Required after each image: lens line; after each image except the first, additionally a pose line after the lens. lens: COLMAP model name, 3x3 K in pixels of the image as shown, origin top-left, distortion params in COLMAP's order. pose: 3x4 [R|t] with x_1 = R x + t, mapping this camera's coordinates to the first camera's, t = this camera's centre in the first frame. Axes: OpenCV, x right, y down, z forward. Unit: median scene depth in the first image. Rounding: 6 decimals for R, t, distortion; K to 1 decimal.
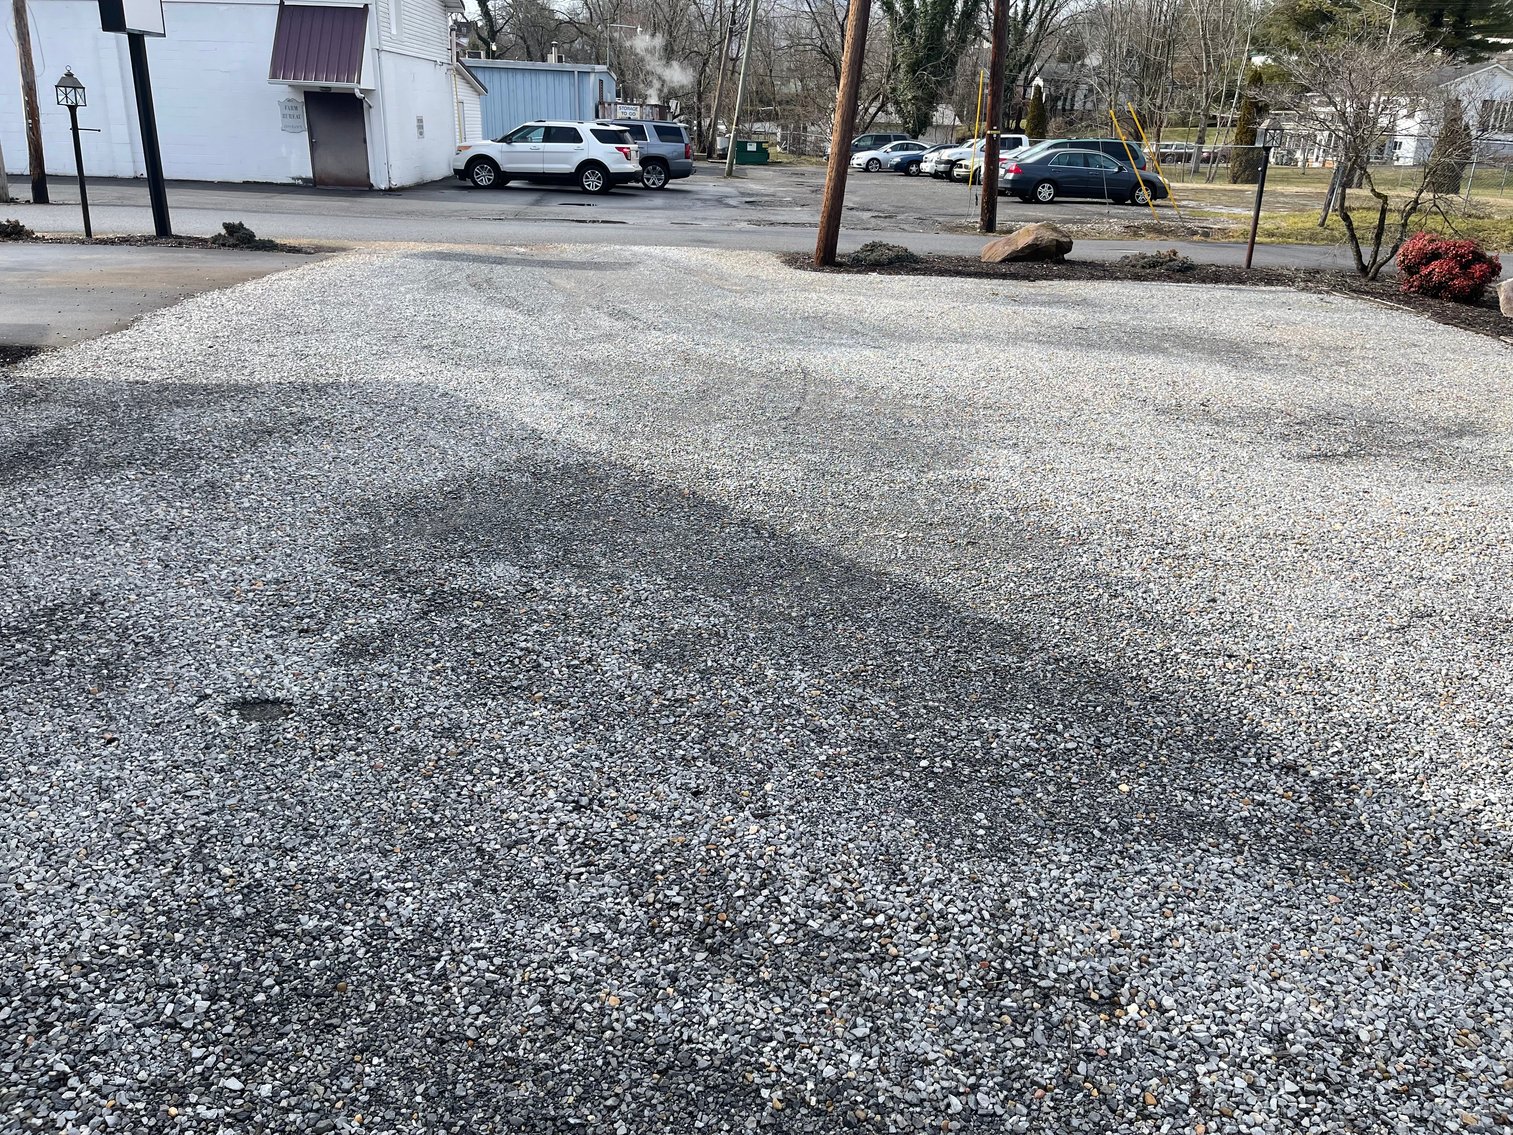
lens RADIAL K [[1138.3, 0, 749.0], [0, 1138.3, 572.2], [0, 0, 1]] dist [0.089040, -0.122804]
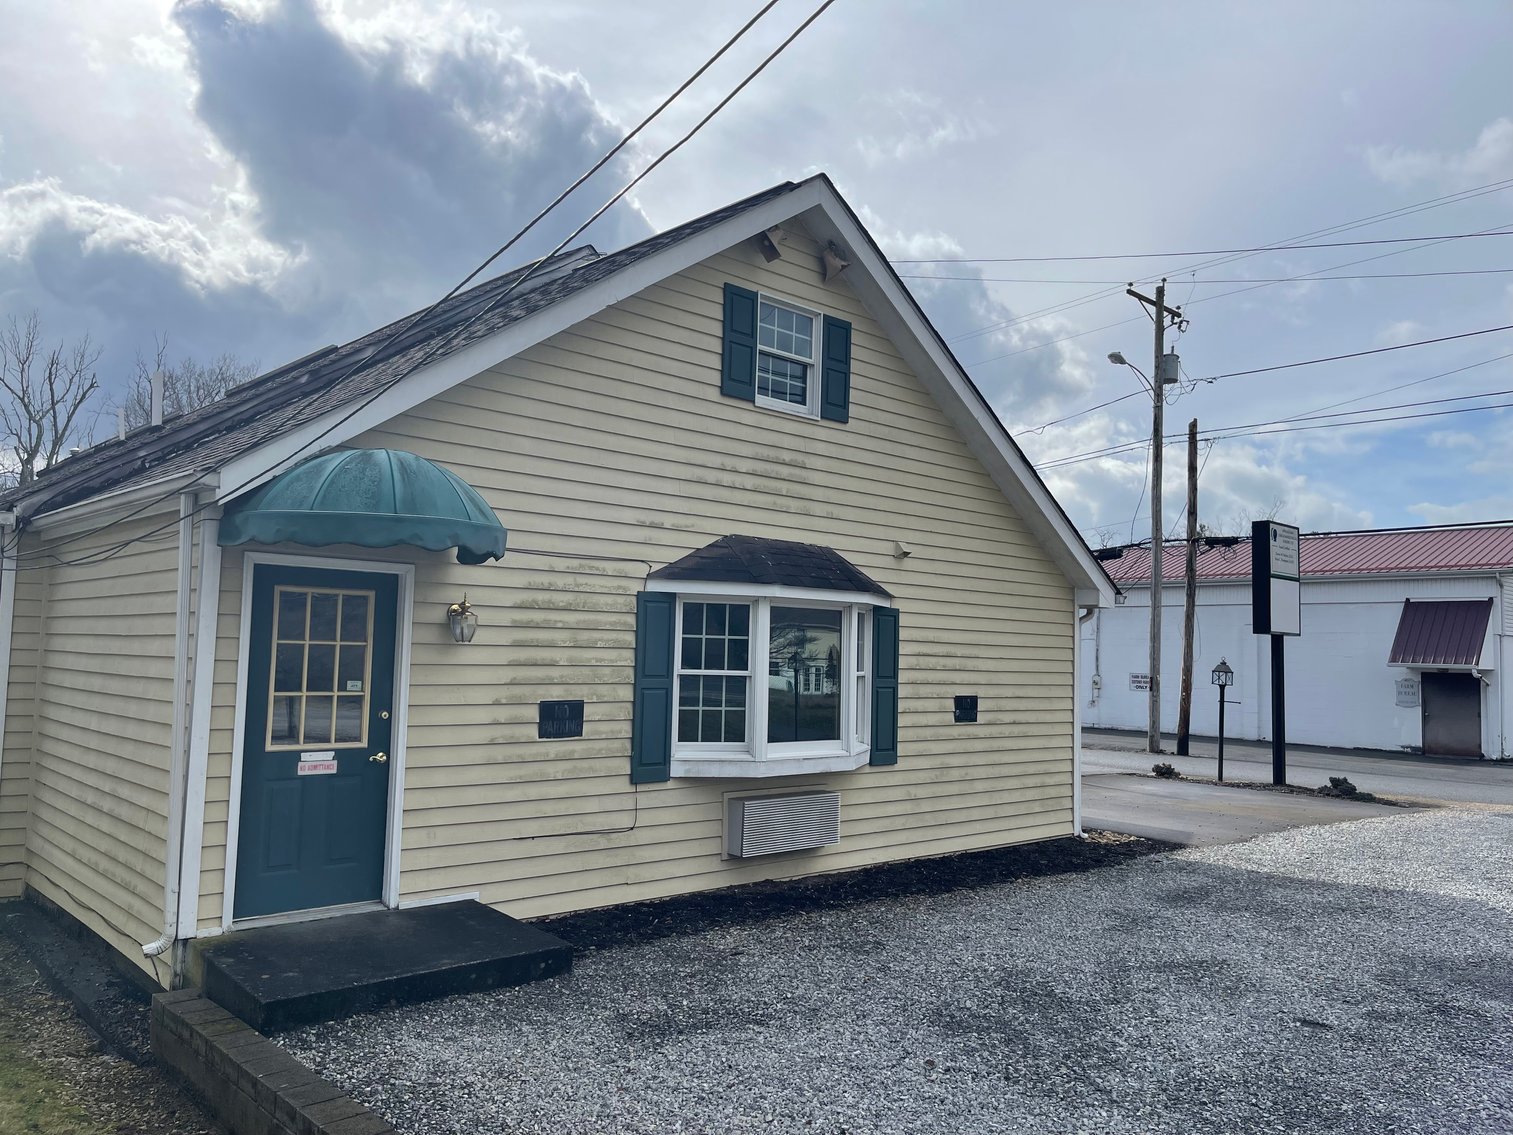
lens RADIAL K [[1138.3, 0, 749.0], [0, 1138.3, 572.2], [0, 0, 1]] dist [0.089040, -0.122804]
pose [[0.641827, -0.072851, -0.763381, 0.092806], [-0.285827, 0.901017, -0.326300, 0.072369], [0.711591, 0.427623, 0.557474, -0.196251]]
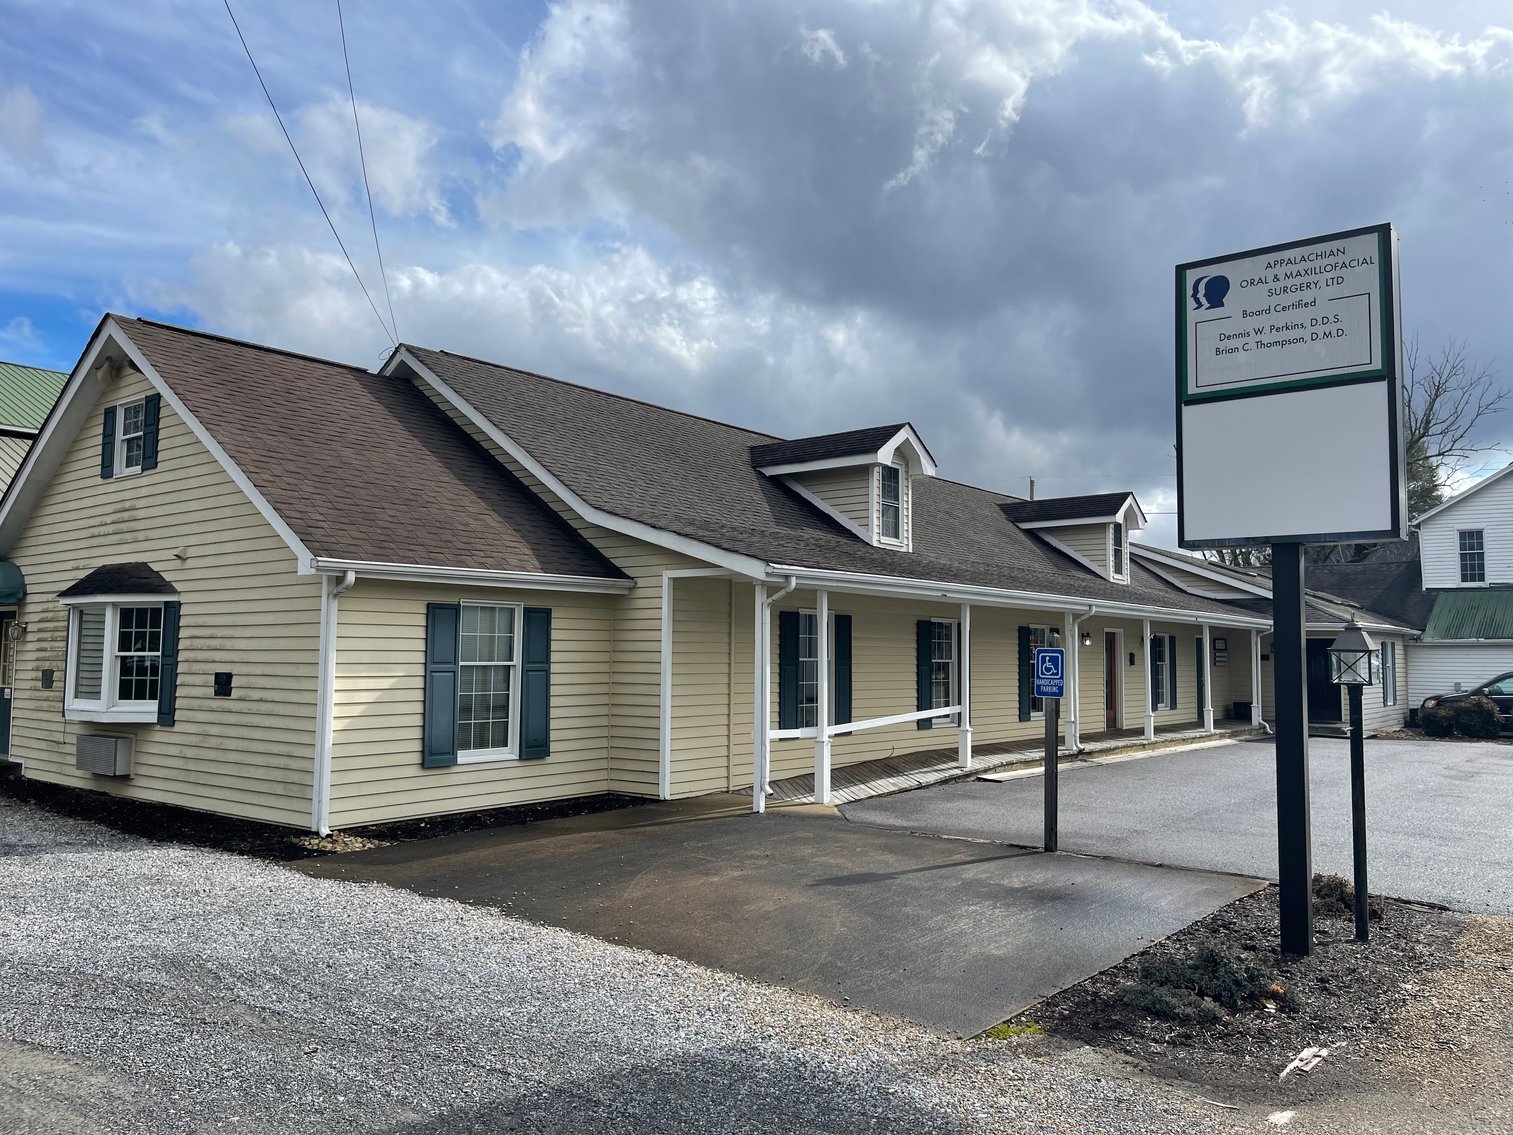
lens RADIAL K [[1138.3, 0, 749.0], [0, 1138.3, 572.2], [0, 0, 1]] dist [0.089040, -0.122804]
pose [[-0.660704, -0.093141, -0.744846, 0.040003], [-0.302062, 0.941378, 0.150222, -0.180199], [0.687189, 0.324242, -0.650106, 0.450611]]
